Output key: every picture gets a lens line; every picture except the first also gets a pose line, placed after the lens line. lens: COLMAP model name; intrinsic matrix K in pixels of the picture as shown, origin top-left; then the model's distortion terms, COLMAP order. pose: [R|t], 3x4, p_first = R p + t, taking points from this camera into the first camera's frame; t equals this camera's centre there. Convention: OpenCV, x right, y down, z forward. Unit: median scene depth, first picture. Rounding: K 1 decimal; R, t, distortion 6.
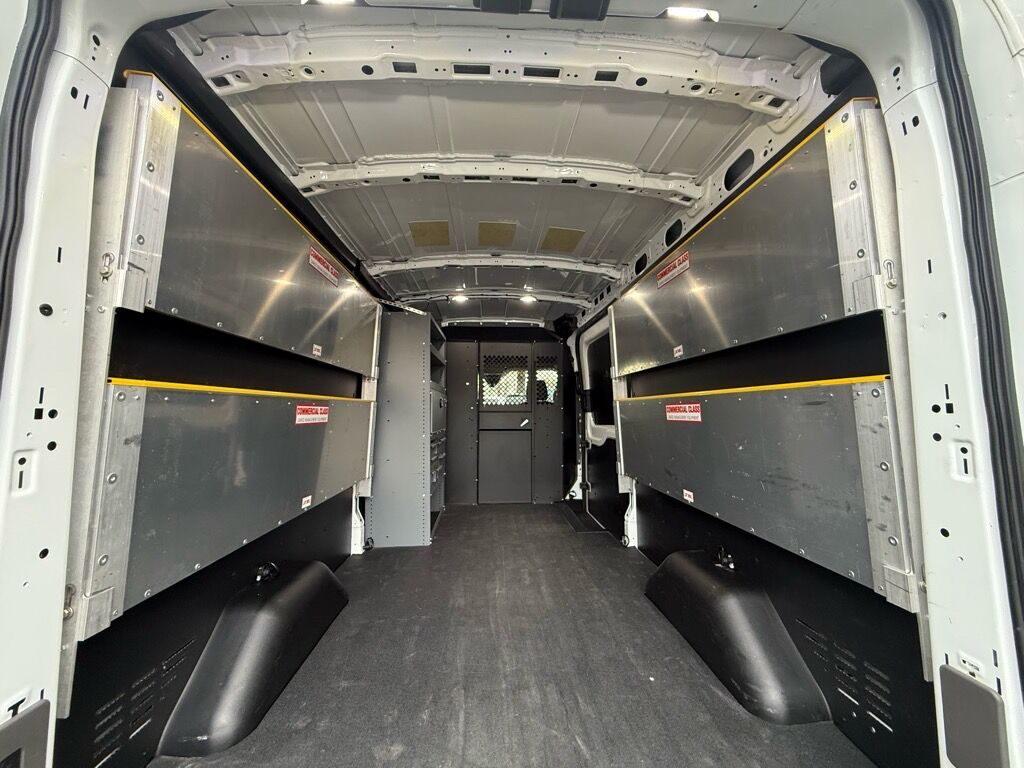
lens RADIAL K [[404.9, 0, 506.9], [0, 404.9, 384.1], [0, 0, 1]] dist [-0.000031, -0.000121]
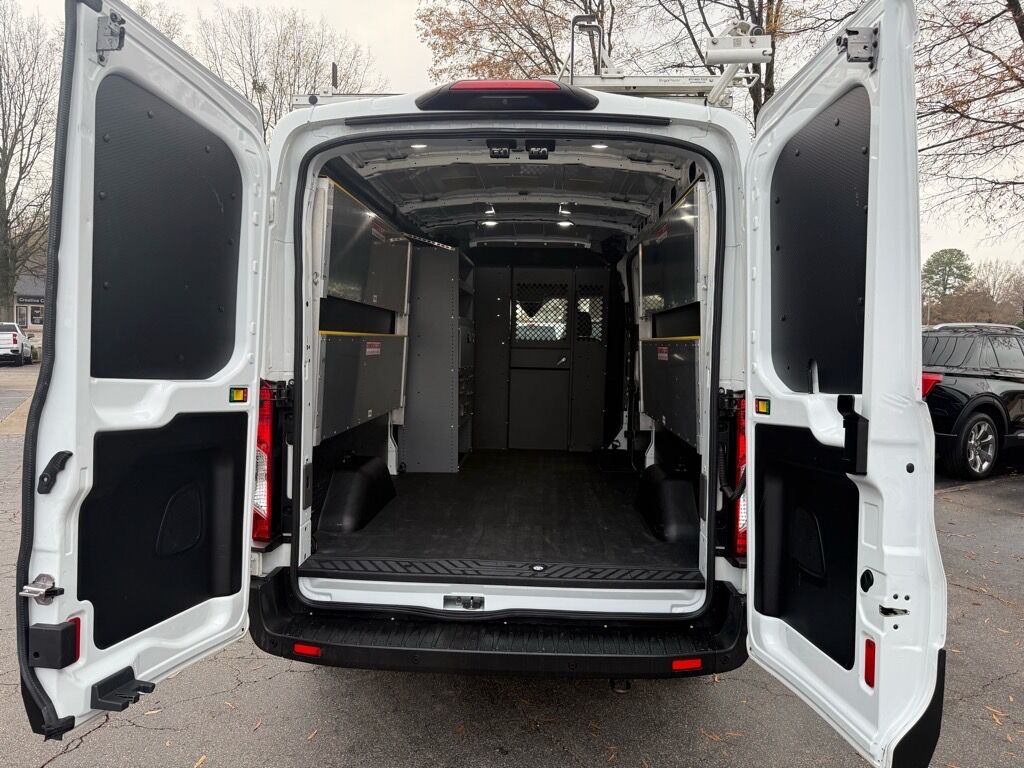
lens RADIAL K [[793.4, 0, 512.0], [0, 793.4, 384.0], [0, 0, 1]] dist [0.041286, -0.009705]
pose [[0.994640, 0.026132, -0.100042, 0.143714], [-0.014142, 0.992826, 0.118730, -0.076781], [0.102427, -0.116679, 0.987874, -0.948902]]
